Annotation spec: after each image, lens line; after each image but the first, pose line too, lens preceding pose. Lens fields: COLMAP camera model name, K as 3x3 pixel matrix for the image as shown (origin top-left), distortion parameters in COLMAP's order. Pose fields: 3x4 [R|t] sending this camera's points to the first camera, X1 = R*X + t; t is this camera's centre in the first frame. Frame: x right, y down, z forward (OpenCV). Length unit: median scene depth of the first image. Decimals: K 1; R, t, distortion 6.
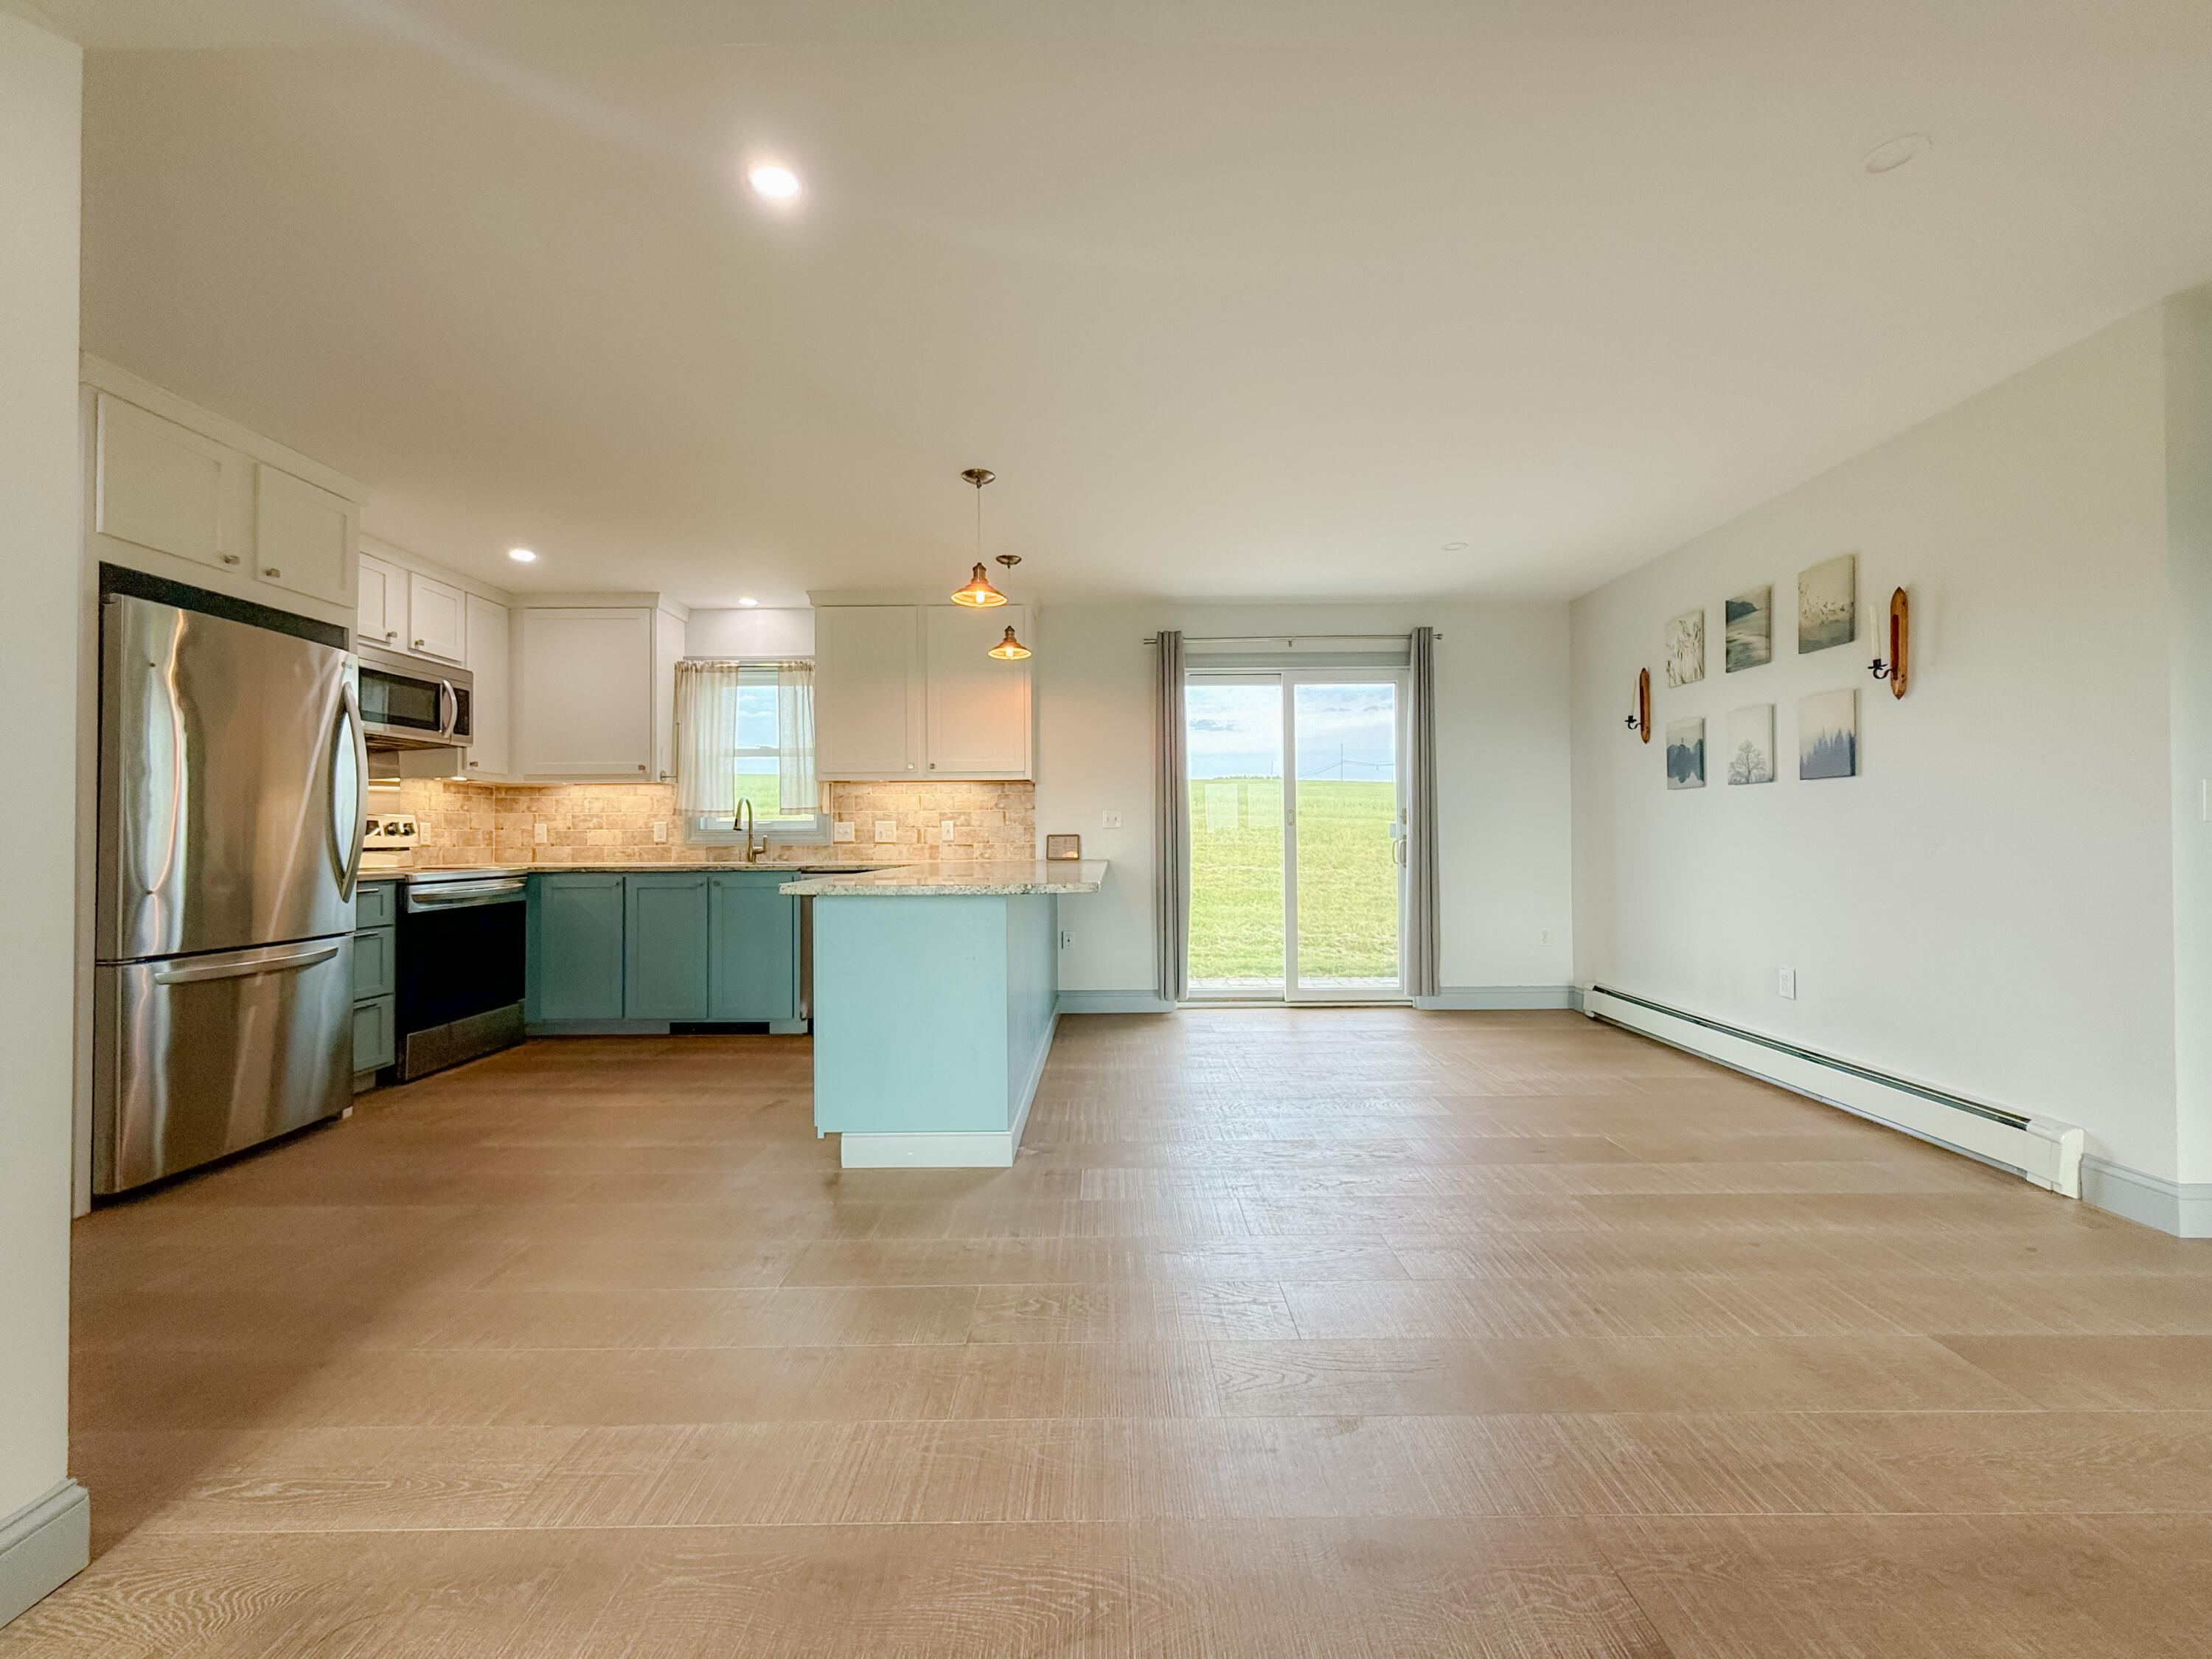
lens RADIAL K [[884.2, 0, 1106.5], [0, 884.2, 826.9], [0, 0, 1]] dist [-0.000299, 0.000595]
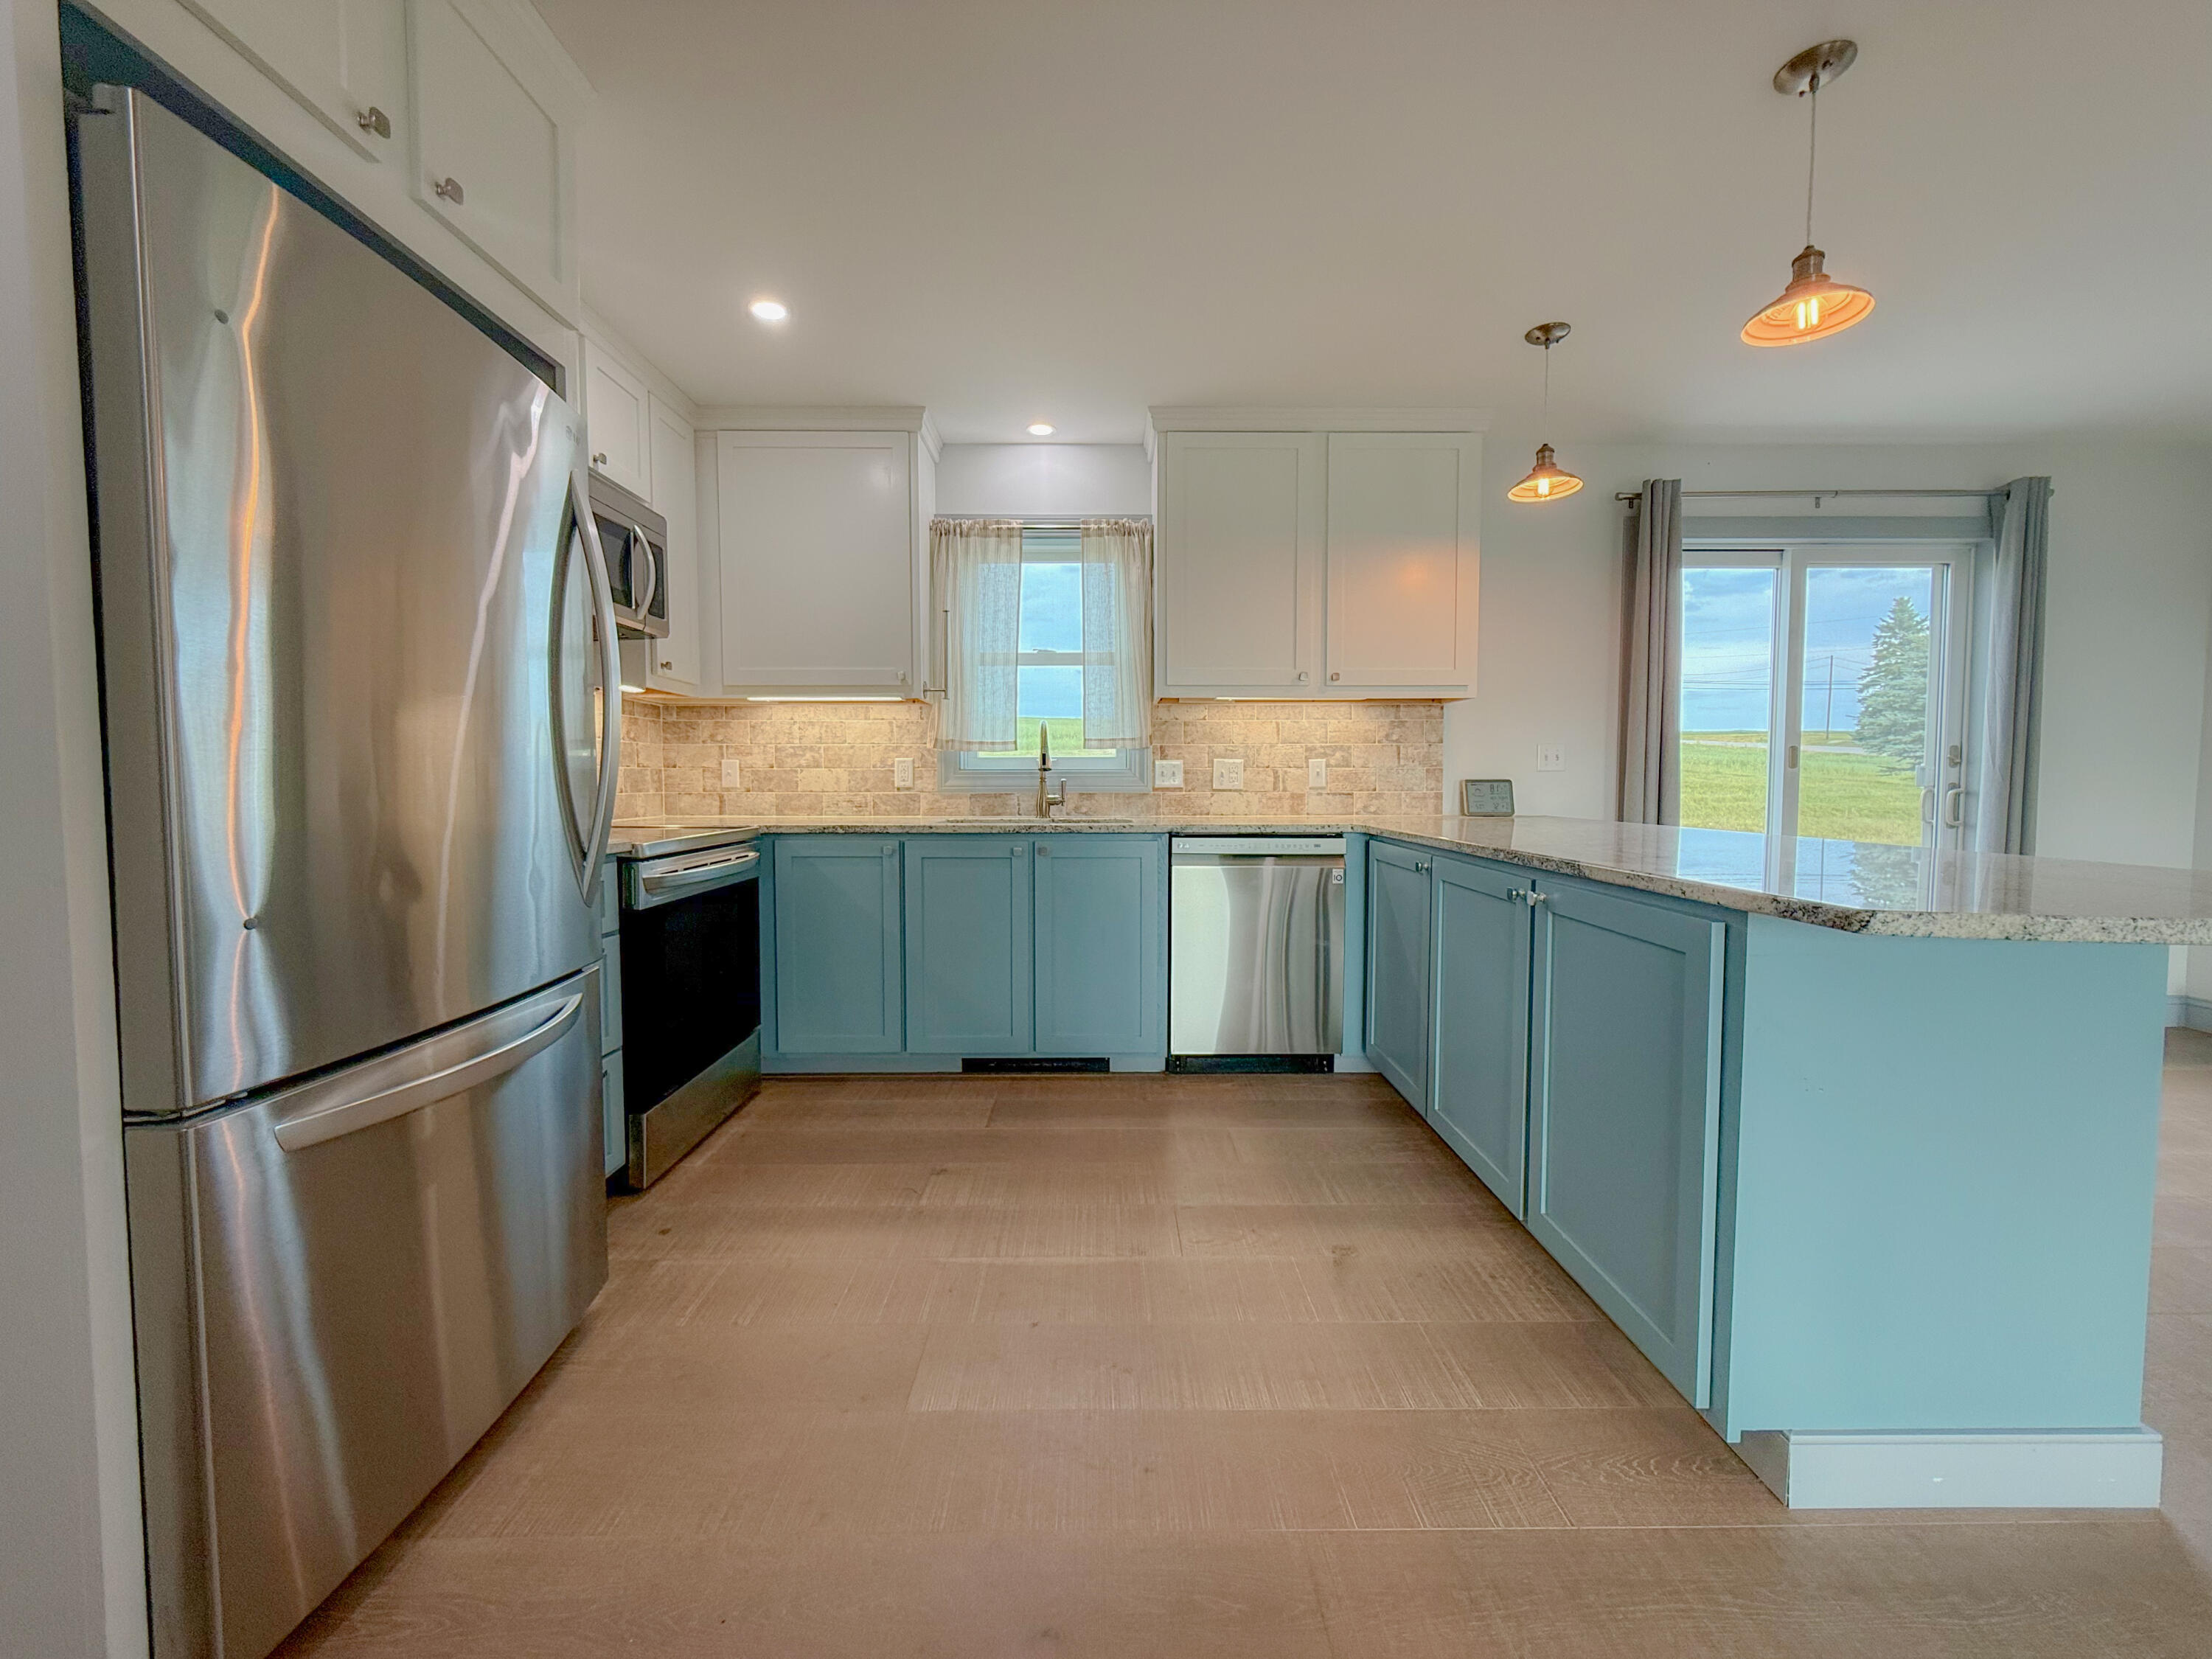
lens RADIAL K [[884.2, 0, 1108.8], [0, 884.2, 825.8], [0, 0, 1]] dist [-0.000299, 0.000595]
pose [[0.999918, 0.004867, 0.011806, -0.356195], [-0.005617, 0.997911, 0.064366, 0.002004], [-0.011468, -0.064427, 0.997857, 0.306692]]
